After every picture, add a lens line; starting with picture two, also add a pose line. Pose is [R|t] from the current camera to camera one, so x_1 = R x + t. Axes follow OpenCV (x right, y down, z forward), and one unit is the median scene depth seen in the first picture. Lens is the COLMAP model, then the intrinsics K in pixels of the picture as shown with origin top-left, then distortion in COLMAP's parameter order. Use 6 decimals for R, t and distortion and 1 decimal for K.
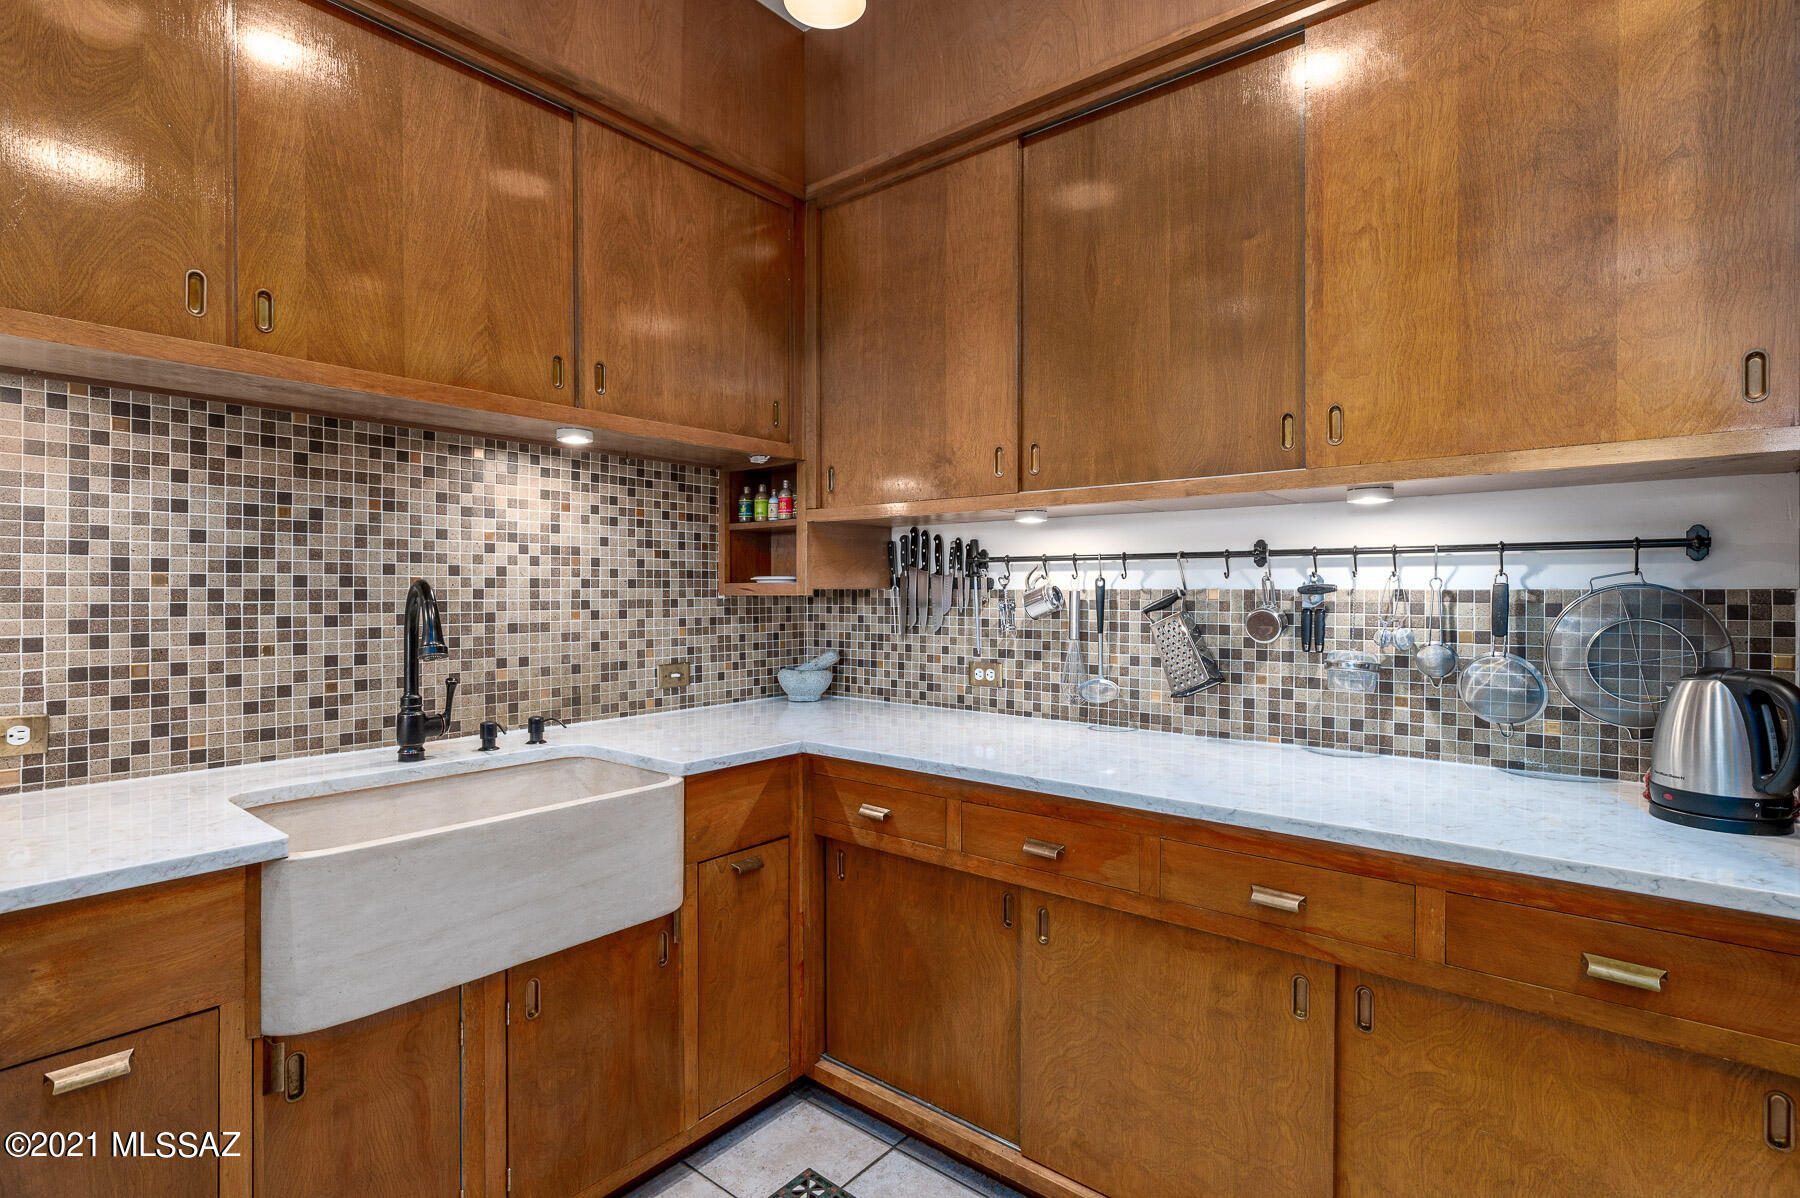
lens RADIAL K [[863.9, 0, 899.2], [0, 863.9, 596.1], [0, 0, 1]] dist [-0.001852, 0.000772]
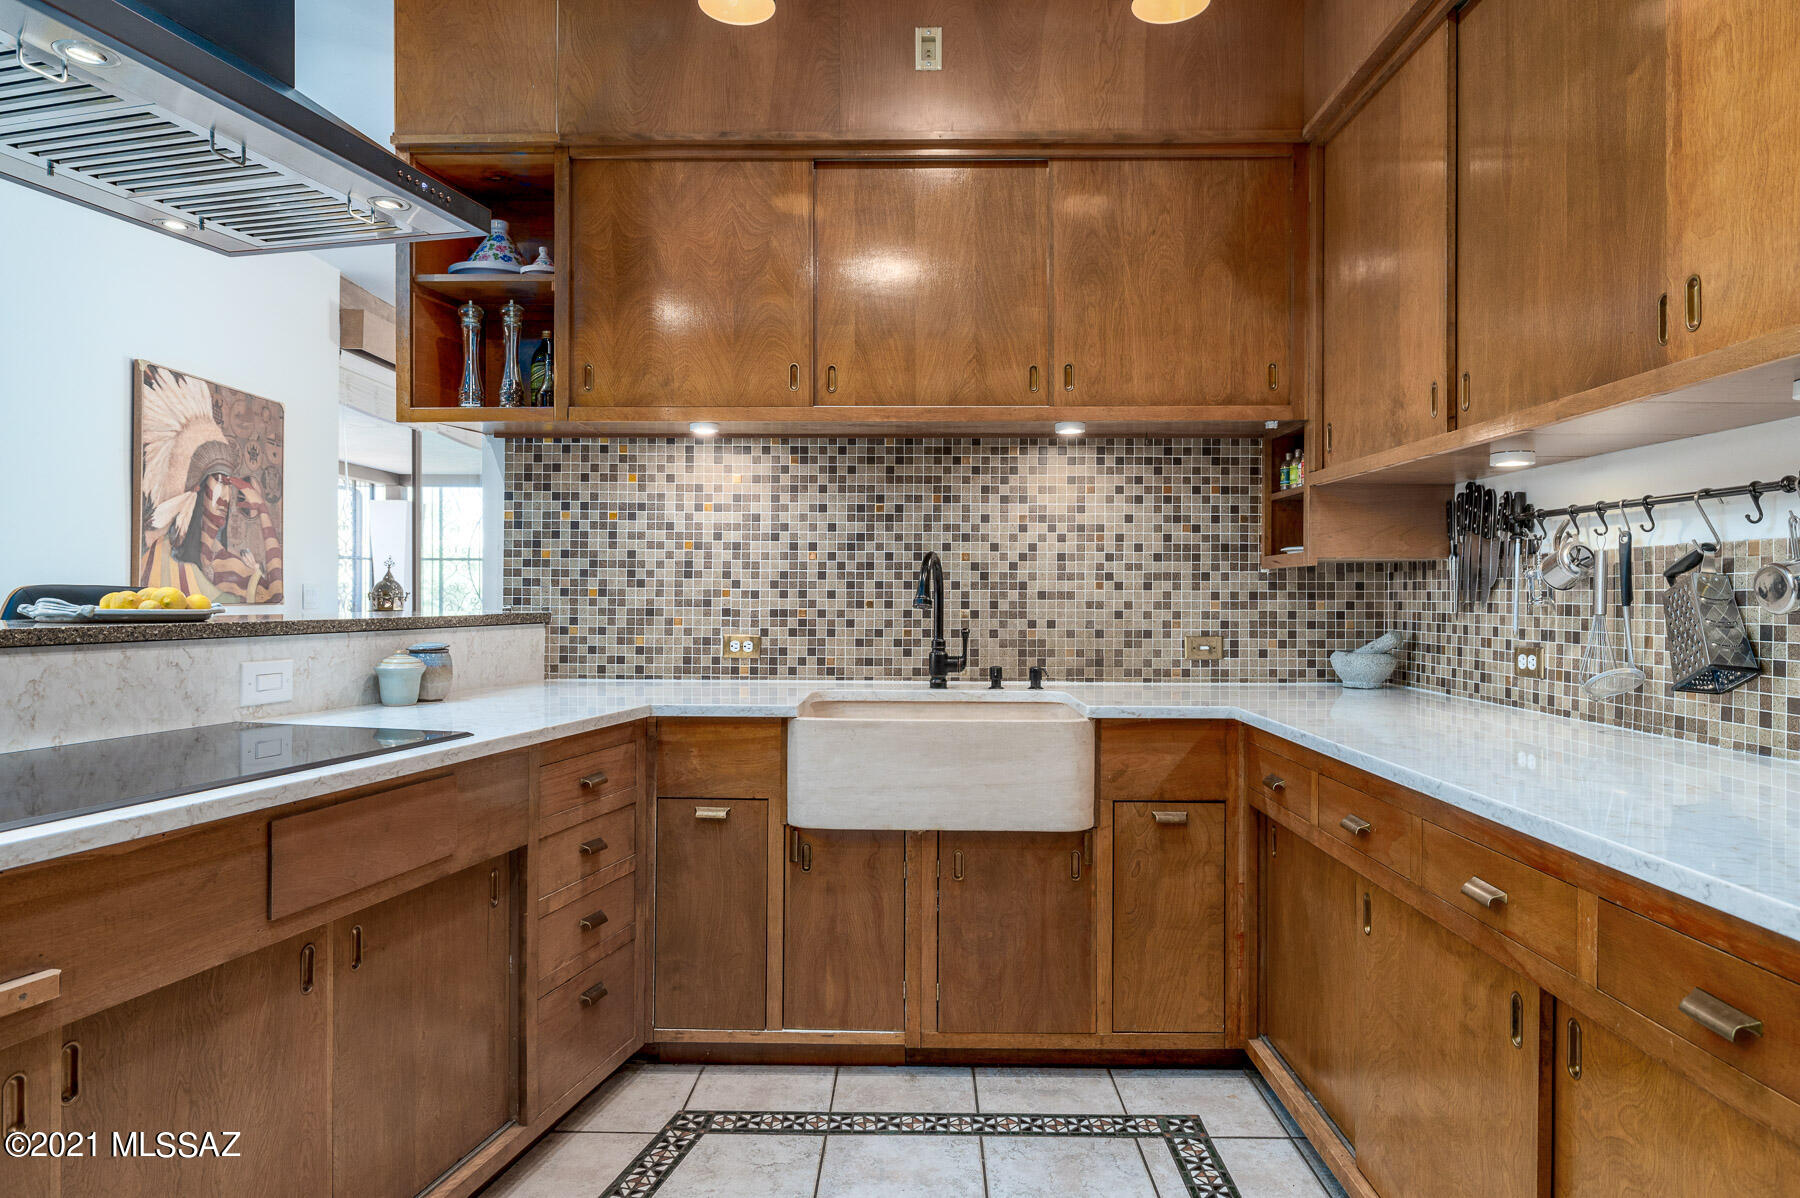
lens RADIAL K [[1075.2, 0, 901.7], [0, 1075.2, 594.4], [0, 0, 1]] dist [-0.005273, 0.001554]
pose [[0.622561, 0.002700, -0.782567, 0.639951], [-0.008311, 0.999960, -0.003162, 0.046153], [0.782527, 0.008472, 0.622559, -0.074394]]
